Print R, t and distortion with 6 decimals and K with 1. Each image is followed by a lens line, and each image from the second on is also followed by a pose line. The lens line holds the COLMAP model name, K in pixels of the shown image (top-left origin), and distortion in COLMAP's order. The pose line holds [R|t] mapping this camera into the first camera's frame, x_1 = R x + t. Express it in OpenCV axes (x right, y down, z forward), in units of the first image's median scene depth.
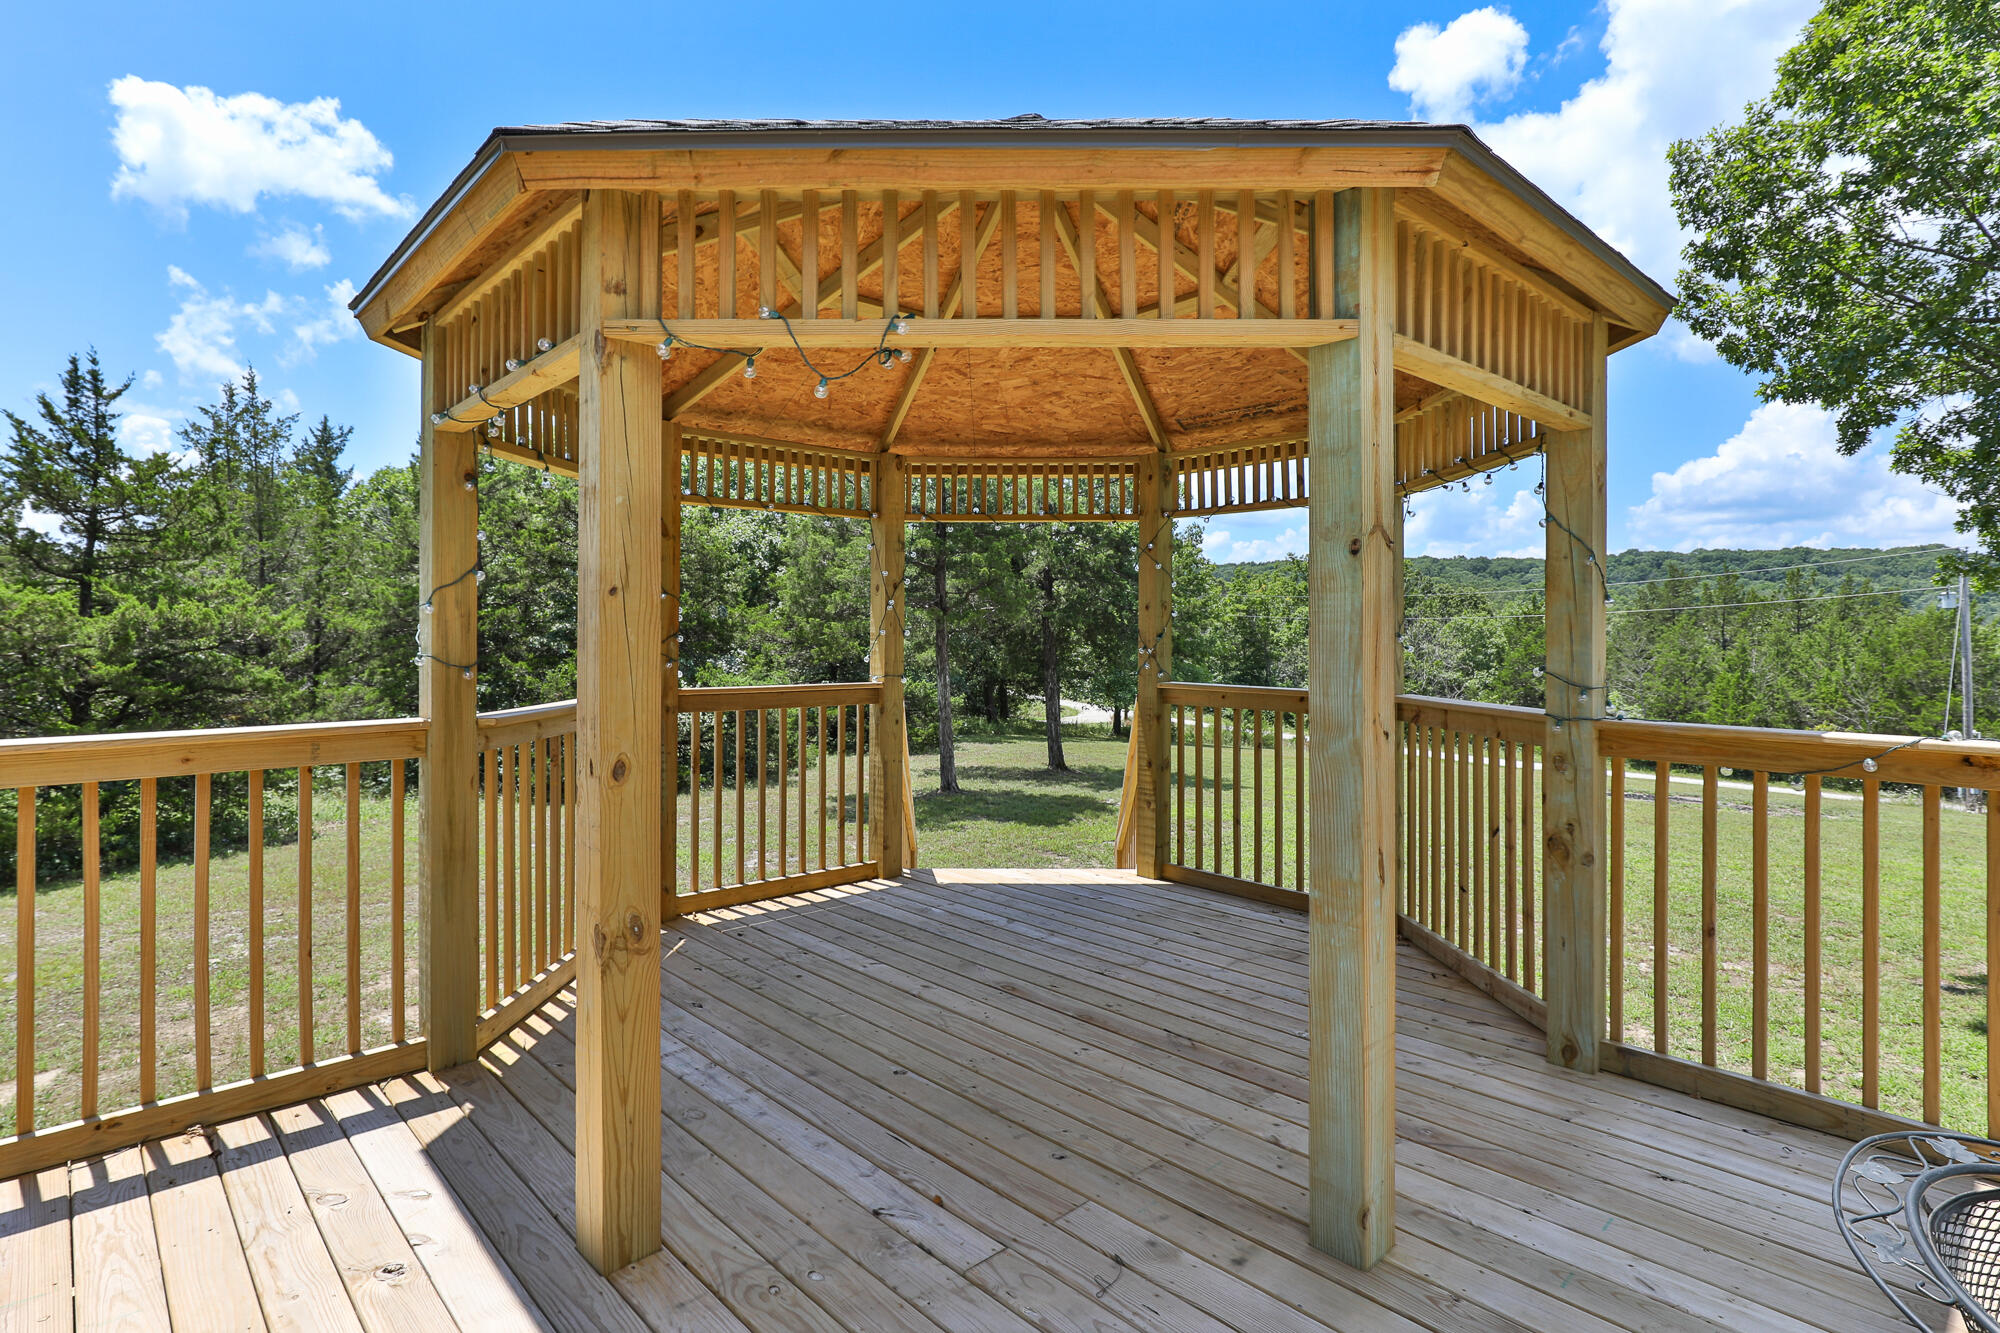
lens RADIAL K [[1003.9, 0, 1006.5], [0, 1003.9, 609.8], [0, 0, 1]] dist [-0.054656, 0.023384]
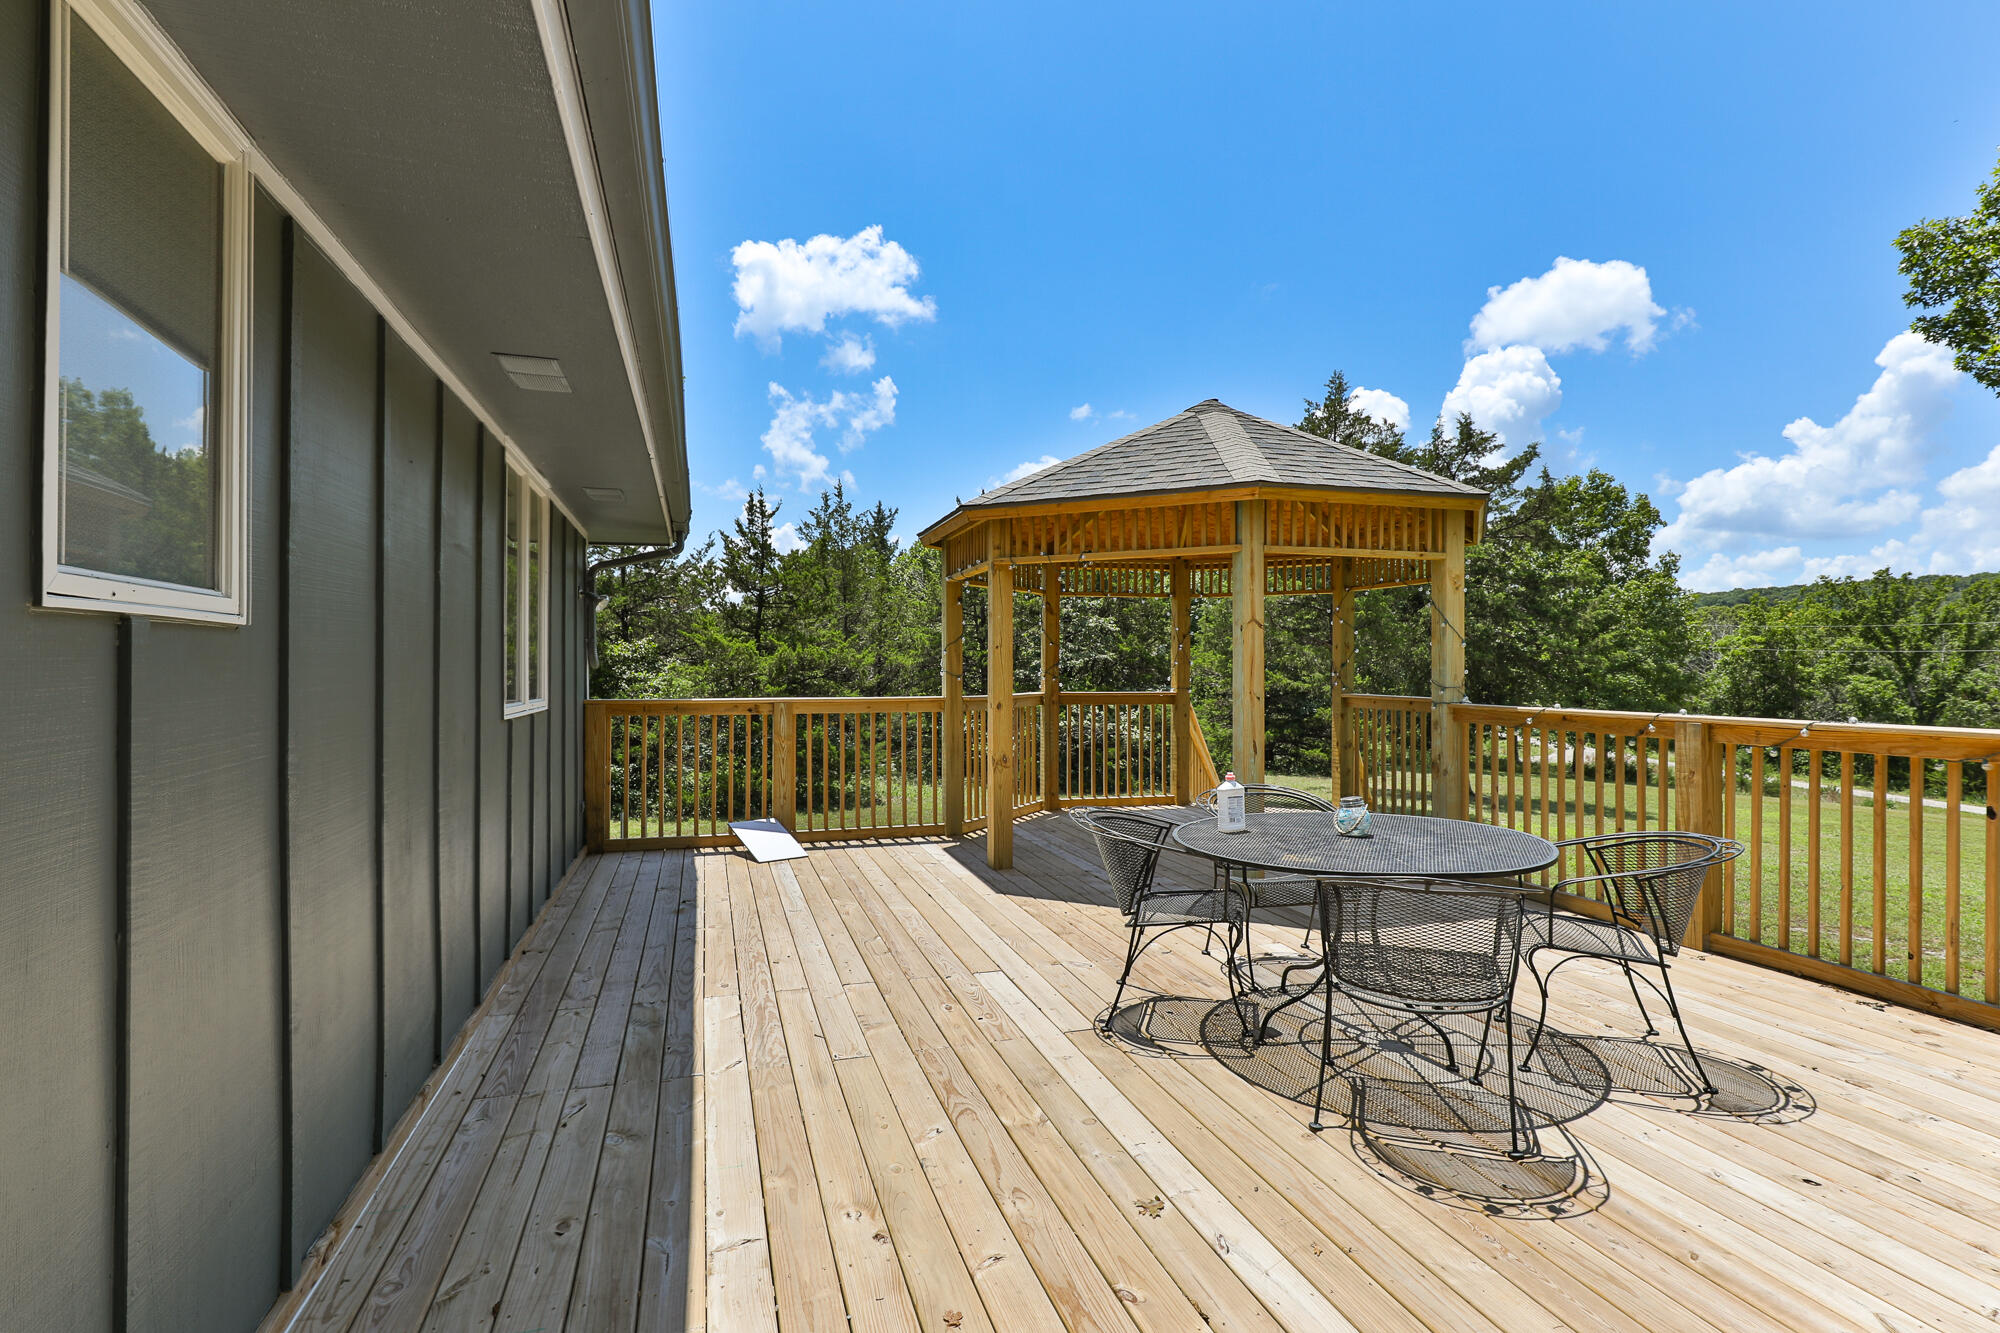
lens RADIAL K [[984.2, 0, 1000.0], [0, 984.2, 666.5], [0, 0, 1]] dist [-0.003980, -0.000354]
pose [[0.886462, 0.000433, -0.462802, 0.089994], [0.009259, 0.999783, 0.018671, -0.001586], [0.462710, -0.020836, 0.886265, -0.148950]]
